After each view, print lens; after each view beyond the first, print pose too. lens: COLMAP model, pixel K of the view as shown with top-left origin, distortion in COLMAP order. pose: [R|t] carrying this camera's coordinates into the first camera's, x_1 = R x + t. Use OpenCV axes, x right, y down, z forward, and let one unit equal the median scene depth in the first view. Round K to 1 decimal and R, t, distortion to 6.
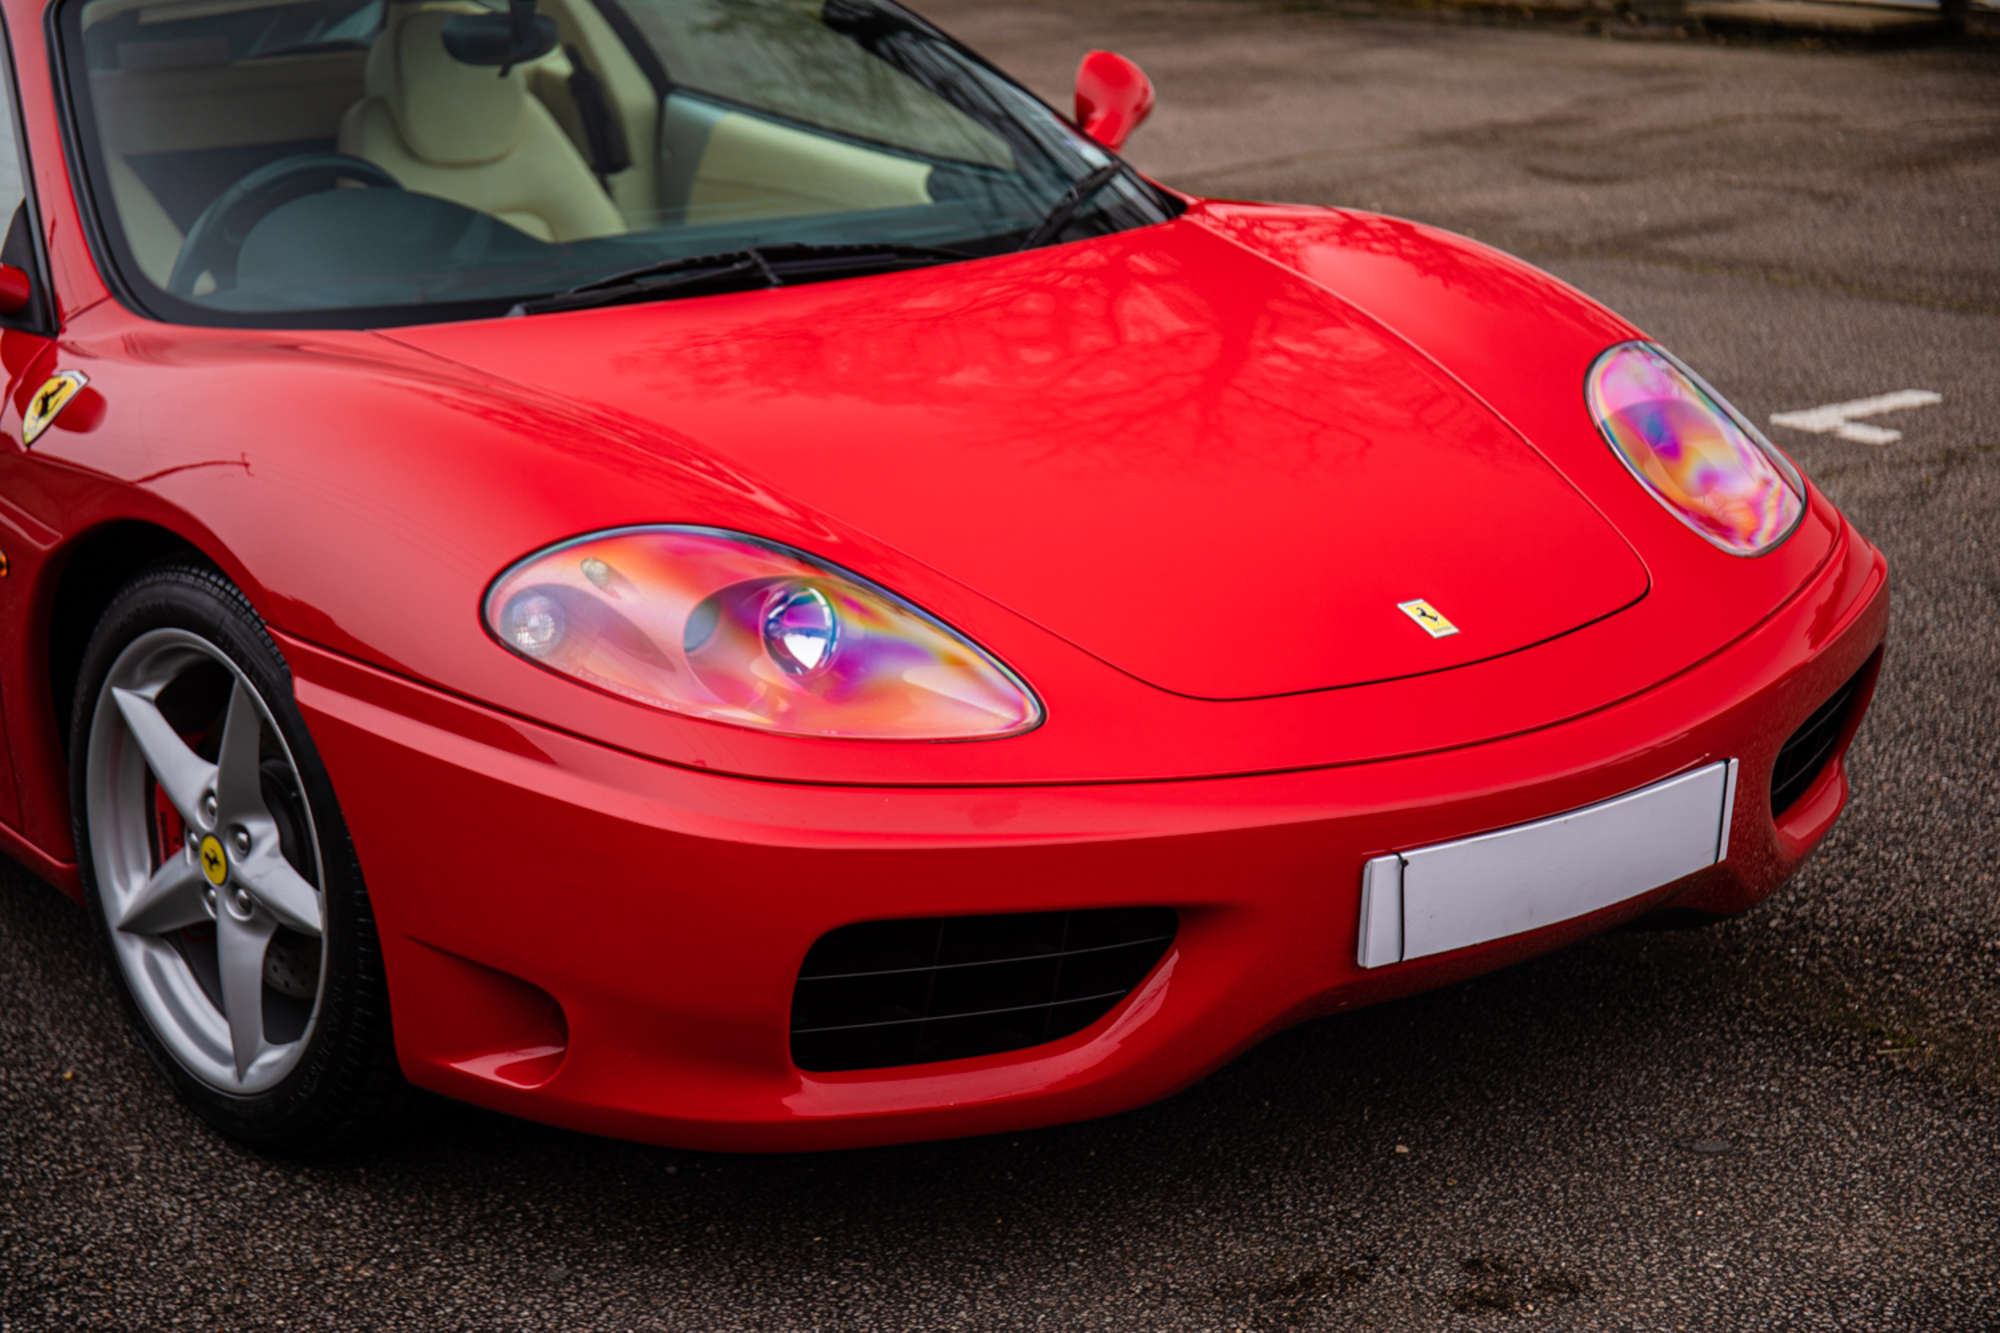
lens RADIAL K [[3574.6, 0, 1005.4], [0, 3574.6, 699.2], [0, 0, 1]] dist [0.130250, -0.003080]
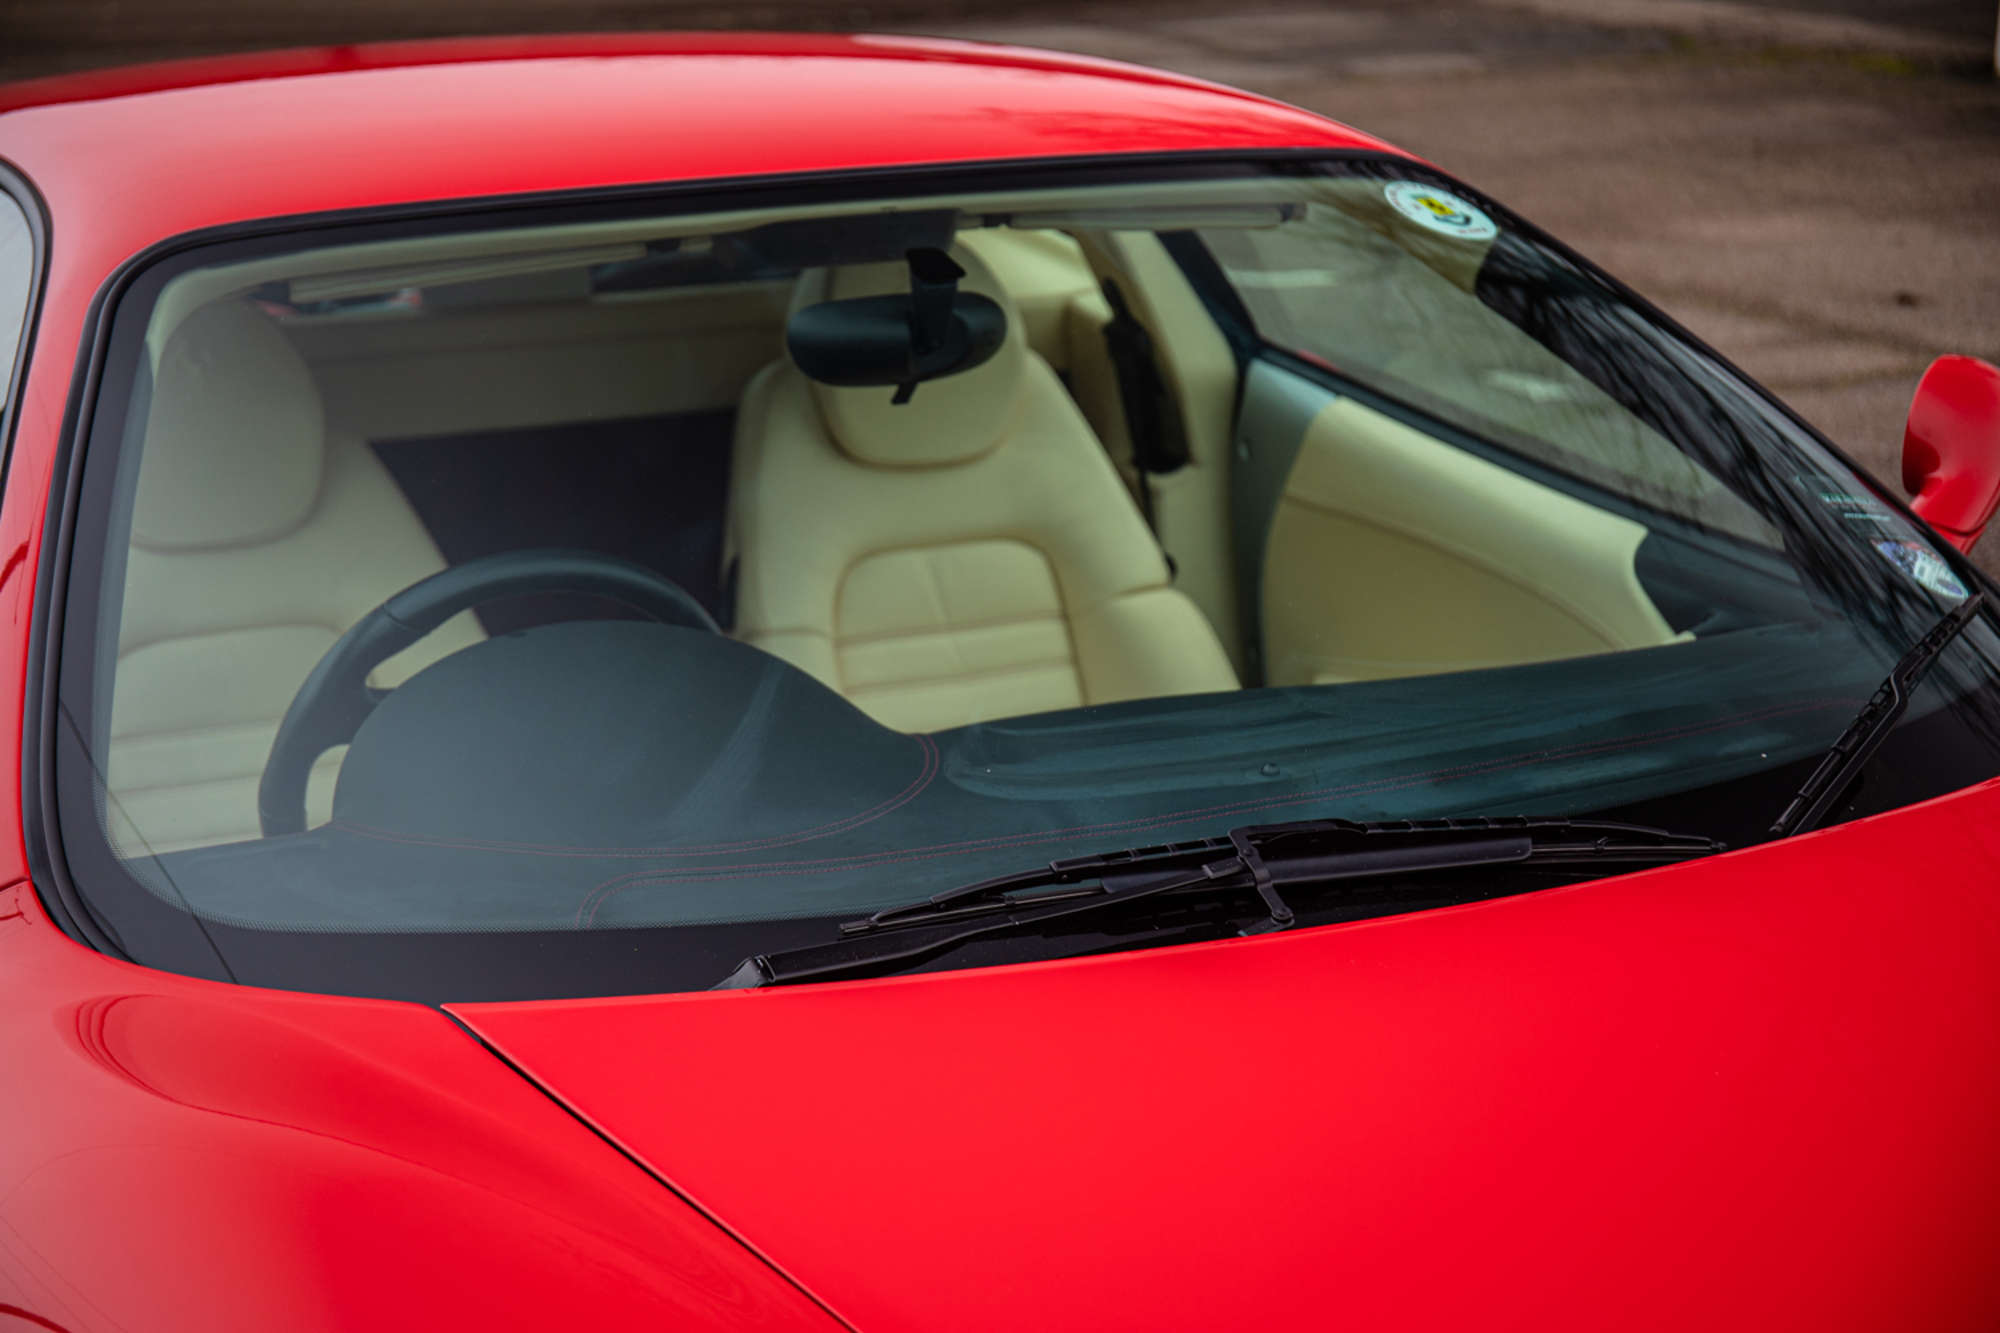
lens RADIAL K [[3574.6, 0, 1005.4], [0, 3574.6, 699.2], [0, 0, 1]] dist [0.130250, -0.003080]
pose [[0.976296, 0.069479, -0.204984, -0.000153], [-0.071238, 0.997459, -0.001207, -0.109386], [0.204379, 0.015781, 0.978765, 0.378815]]
